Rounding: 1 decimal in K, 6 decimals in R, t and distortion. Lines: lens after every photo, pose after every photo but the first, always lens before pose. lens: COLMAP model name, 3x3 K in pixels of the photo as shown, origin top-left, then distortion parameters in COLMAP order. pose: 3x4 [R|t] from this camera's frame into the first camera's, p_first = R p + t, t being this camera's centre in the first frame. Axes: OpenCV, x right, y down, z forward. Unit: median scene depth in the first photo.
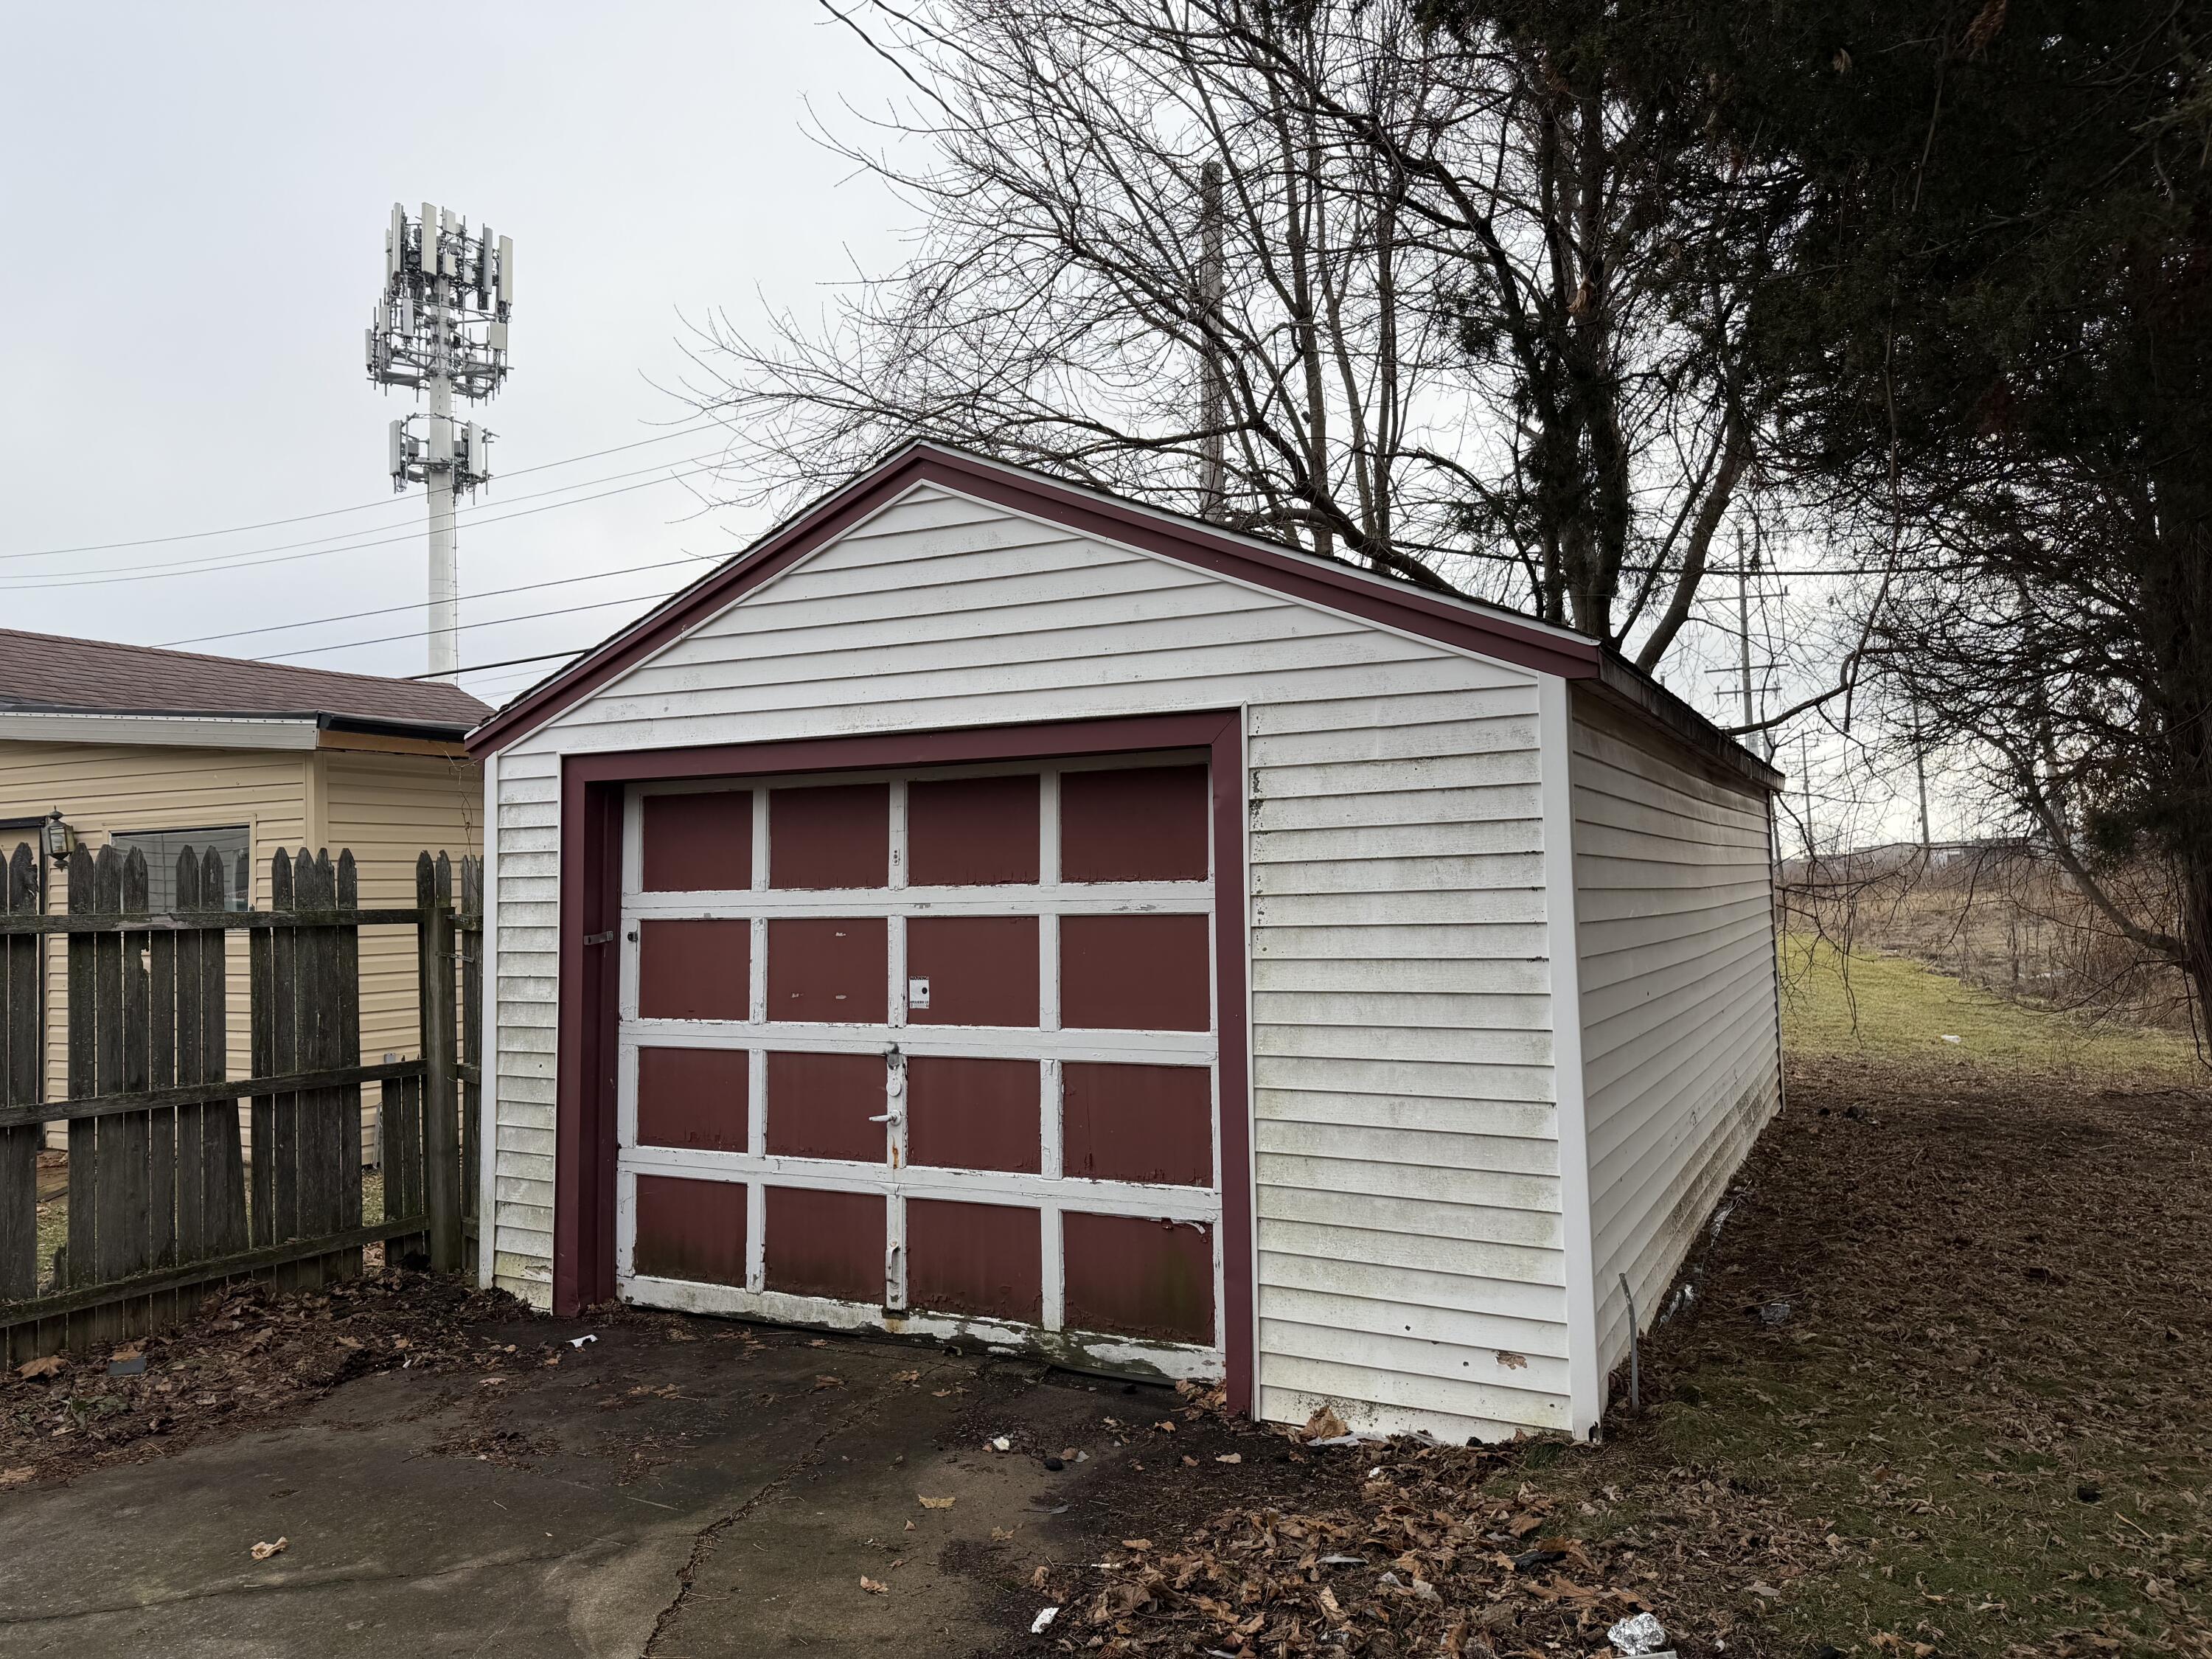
lens RADIAL K [[1566.8, 0, 1106.0], [0, 1566.8, 829.5], [0, 0, 1]] dist [0.004585, 0.000395]
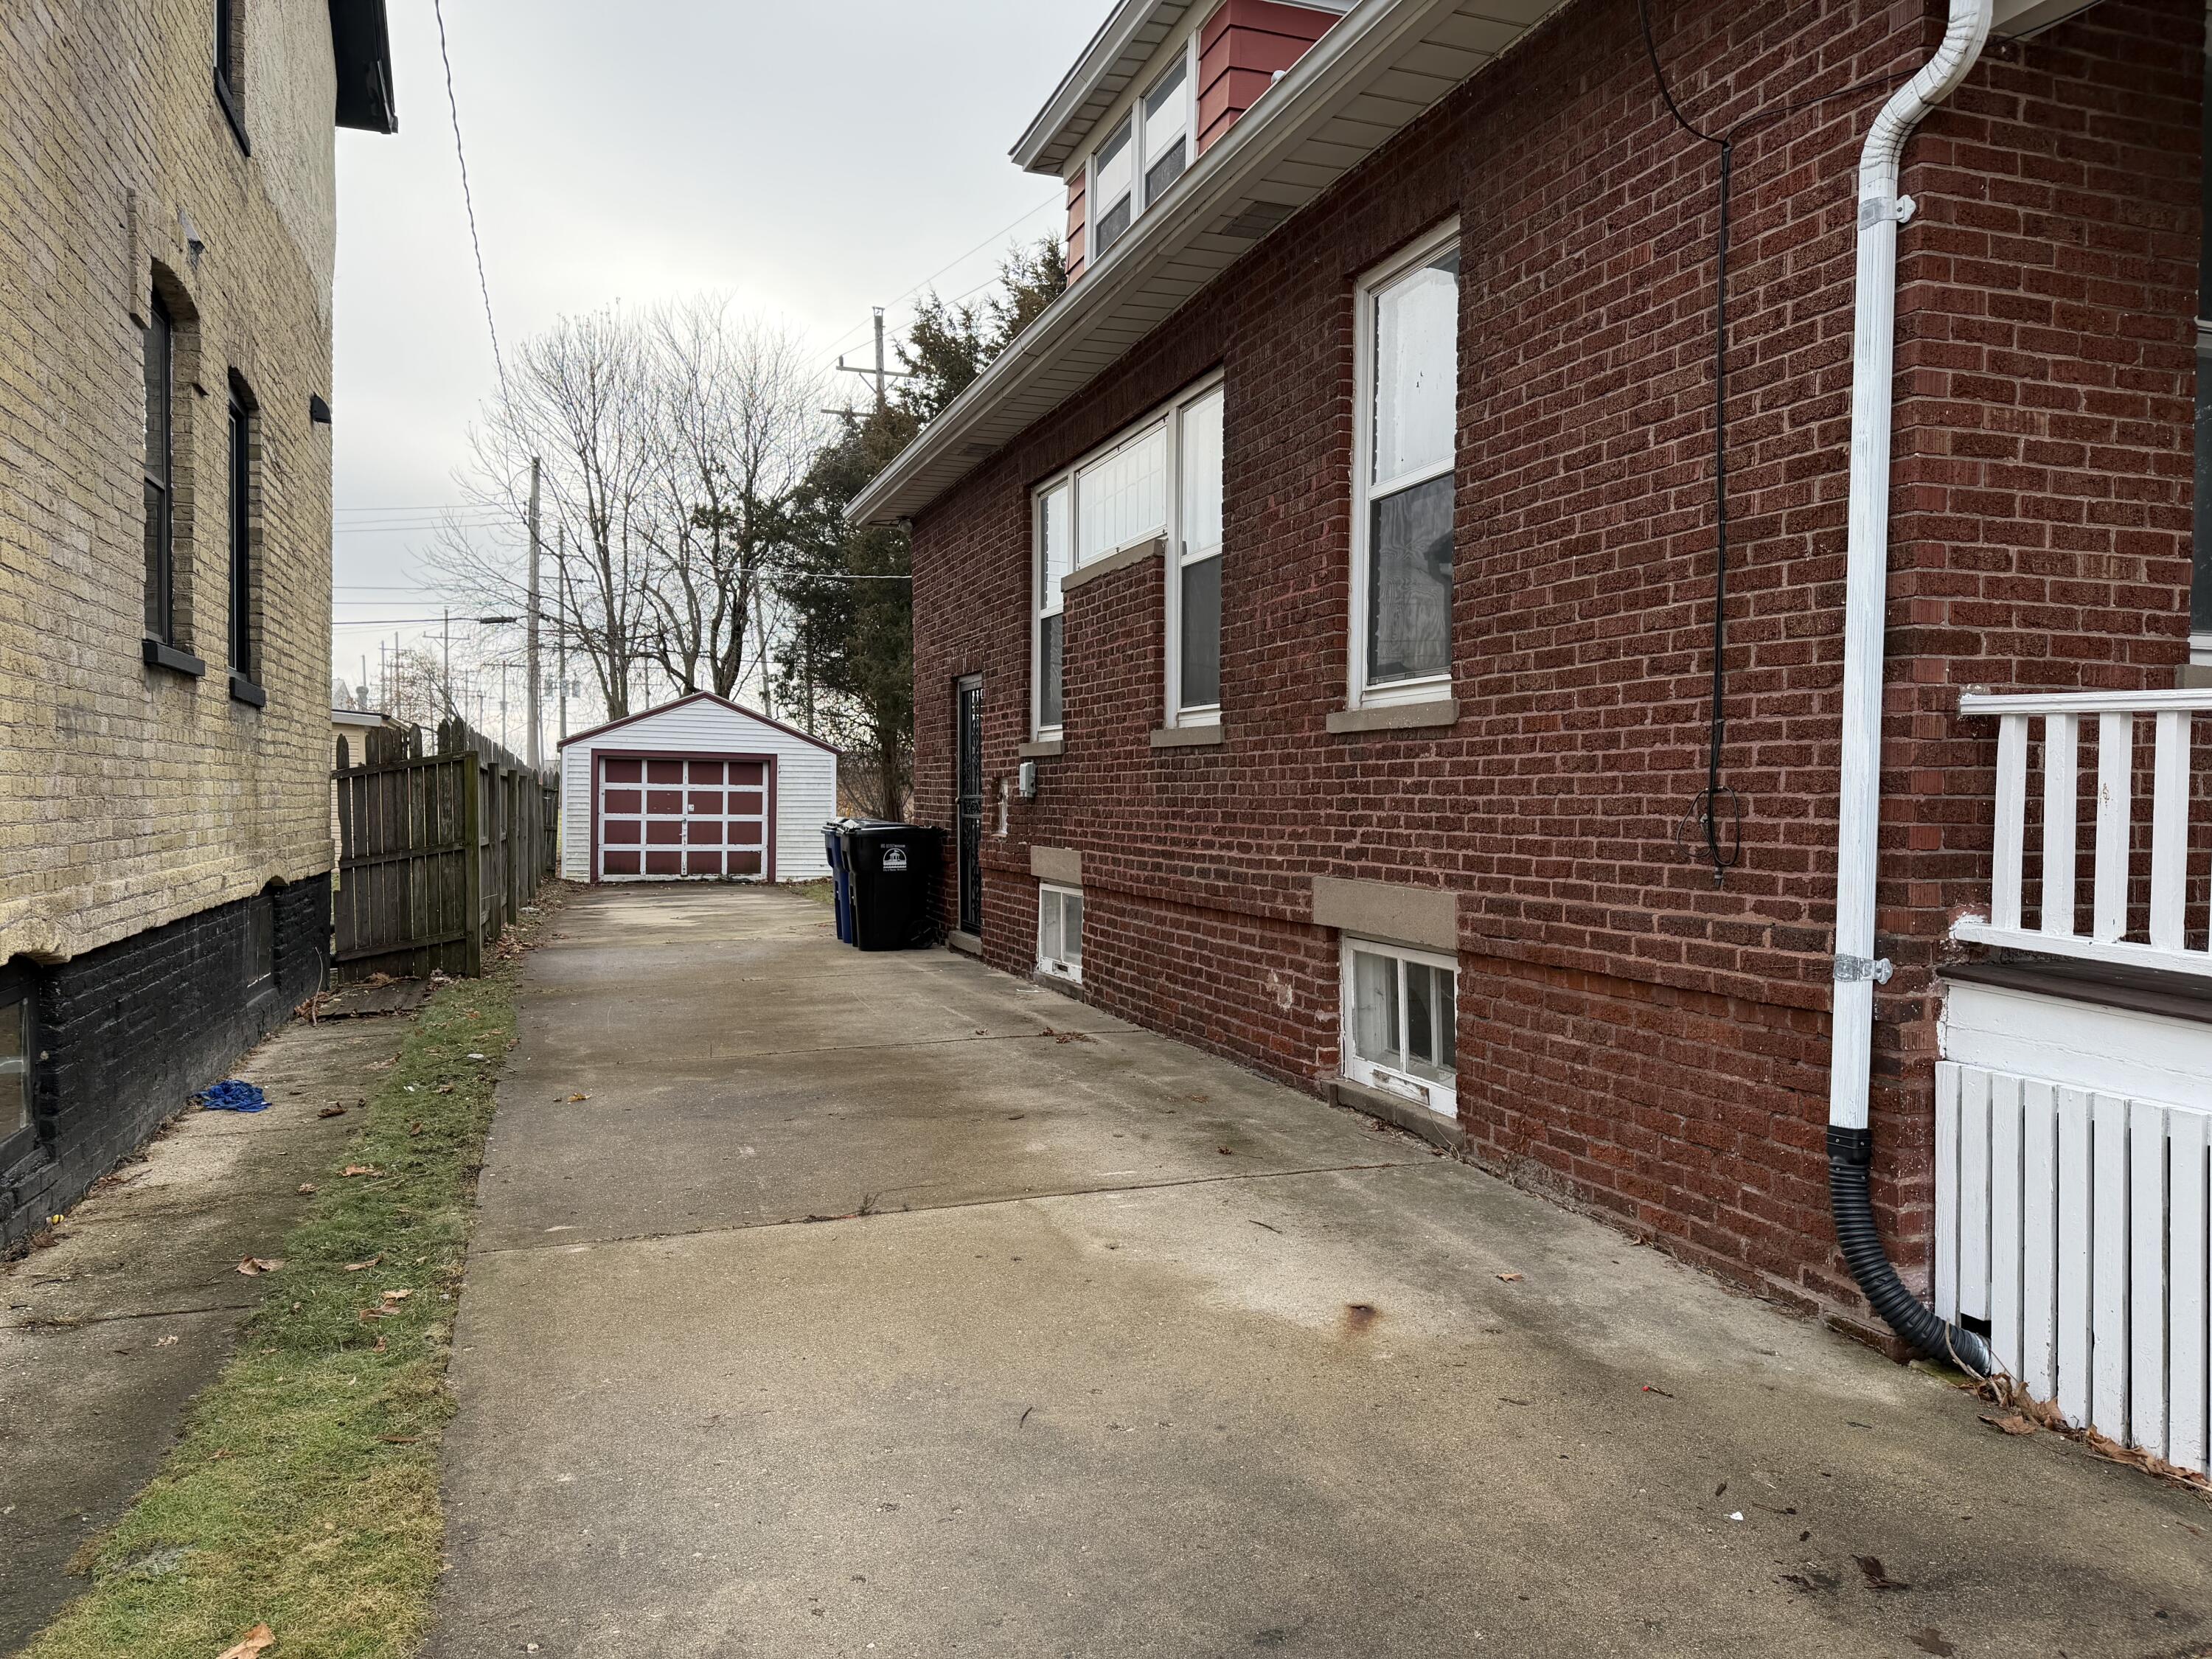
lens RADIAL K [[1566.8, 0, 1106.0], [0, 1566.8, 829.5], [0, 0, 1]] dist [0.004585, 0.000395]
pose [[0.685576, 0.024127, 0.727601, -2.658205], [-0.056421, 0.998205, 0.020063, 0.006535], [-0.725811, -0.054807, 0.685707, -3.087828]]
